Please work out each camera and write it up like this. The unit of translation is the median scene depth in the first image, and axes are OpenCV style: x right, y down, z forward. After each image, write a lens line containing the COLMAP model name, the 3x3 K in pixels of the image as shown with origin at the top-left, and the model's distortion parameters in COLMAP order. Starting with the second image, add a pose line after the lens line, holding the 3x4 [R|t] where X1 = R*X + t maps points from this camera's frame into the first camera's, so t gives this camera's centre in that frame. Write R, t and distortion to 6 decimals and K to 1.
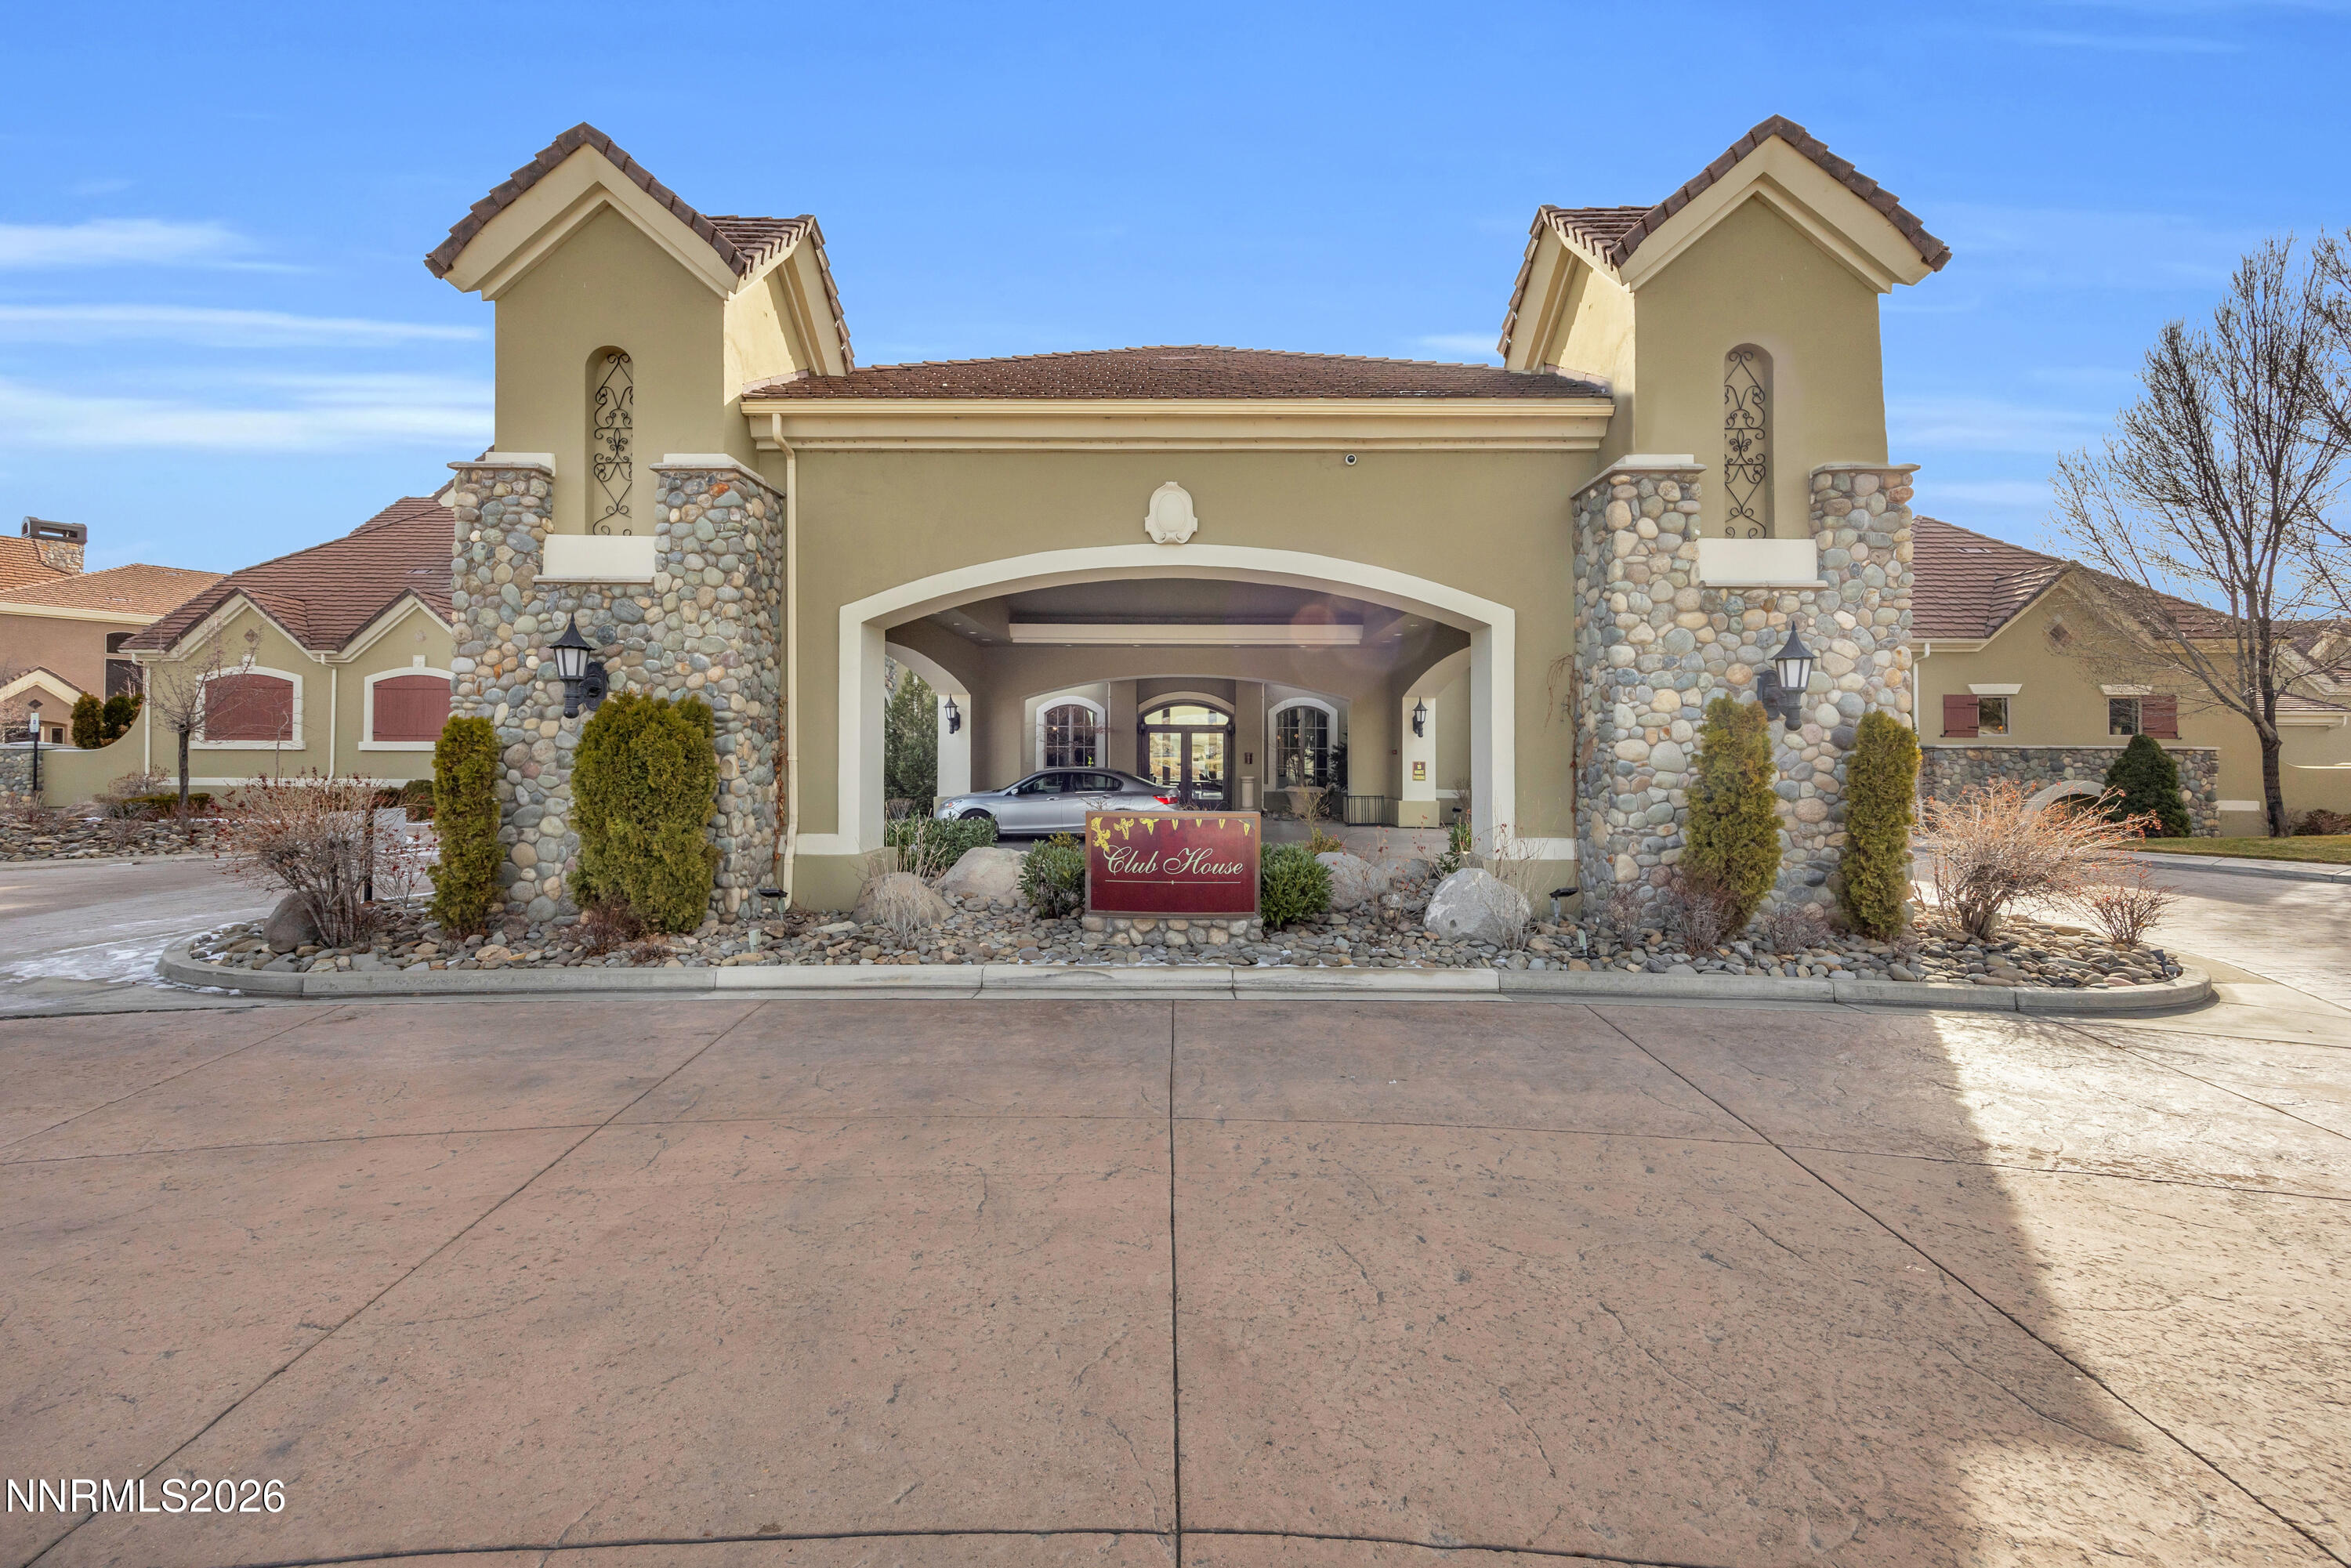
lens RADIAL K [[905.4, 0, 1185.4], [0, 905.4, 771.0], [0, 0, 1]] dist [0.002068, -0.000305]
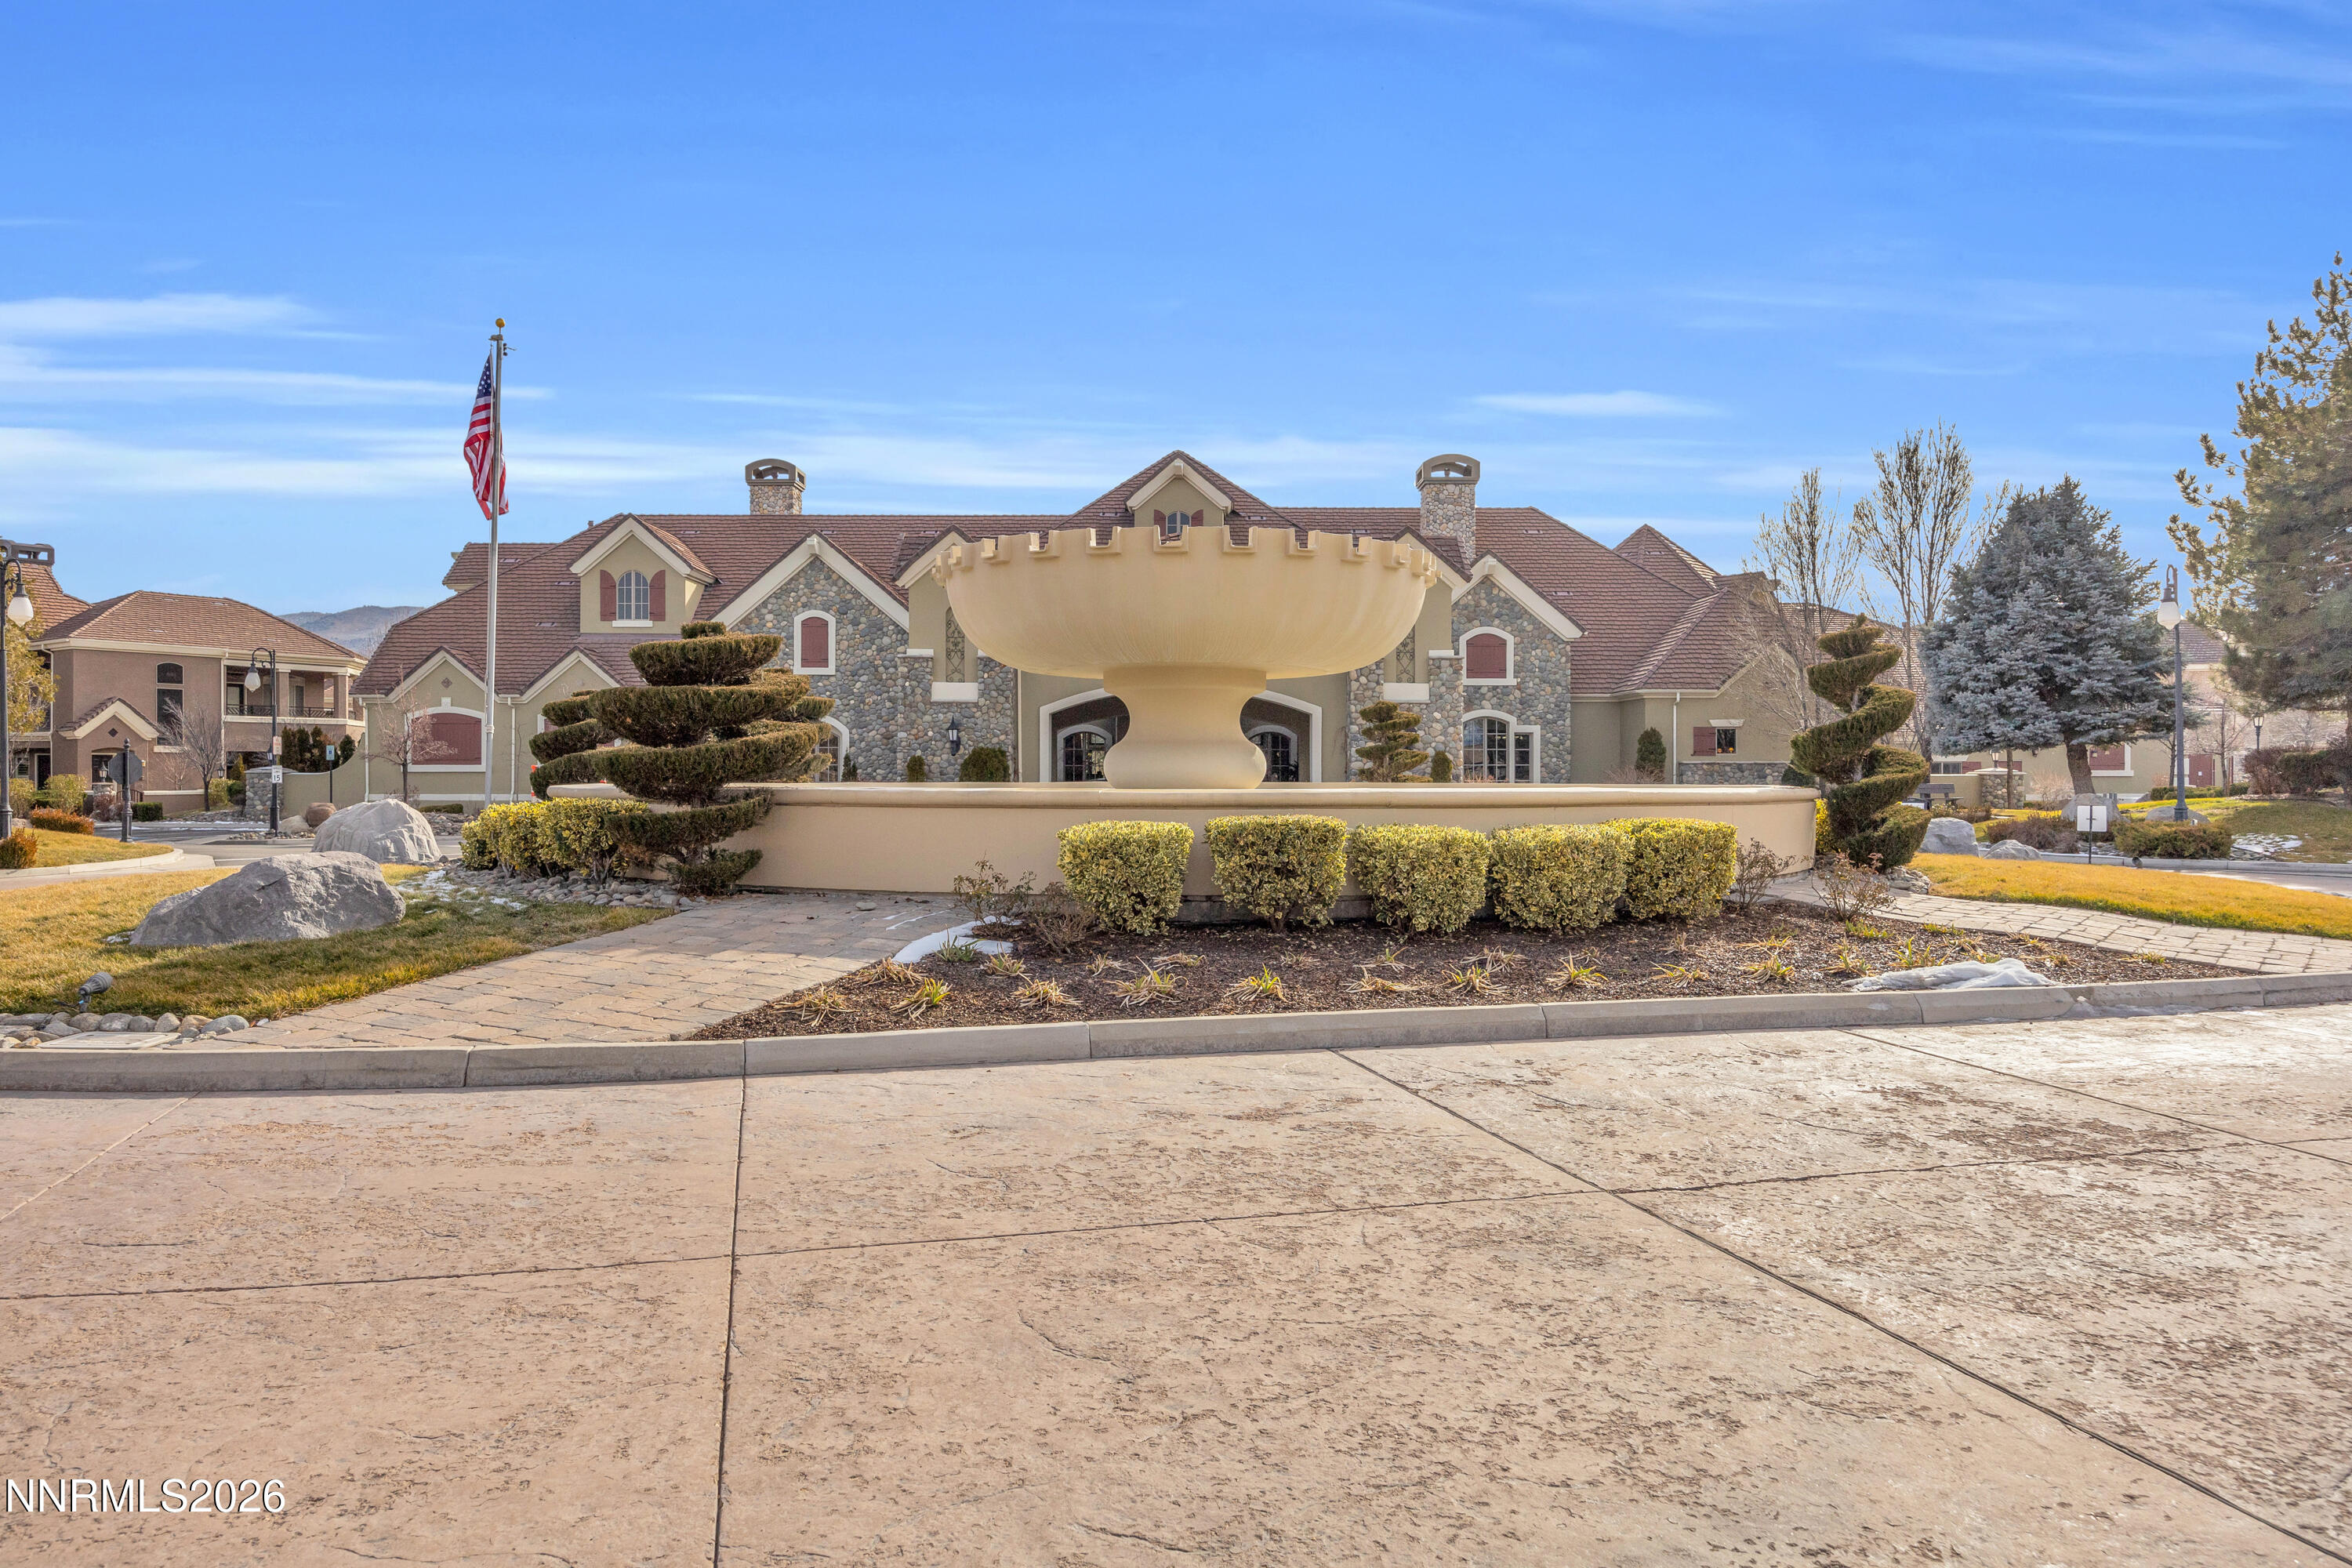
lens RADIAL K [[905.8, 0, 1185.9], [0, 905.8, 771.0], [0, 0, 1]] dist [0.002068, -0.000305]
pose [[0.999955, -0.005937, 0.007427, -0.006312], [0.006091, 0.999763, -0.020893, 0.013754], [-0.007301, 0.020937, 0.999754, -0.495350]]
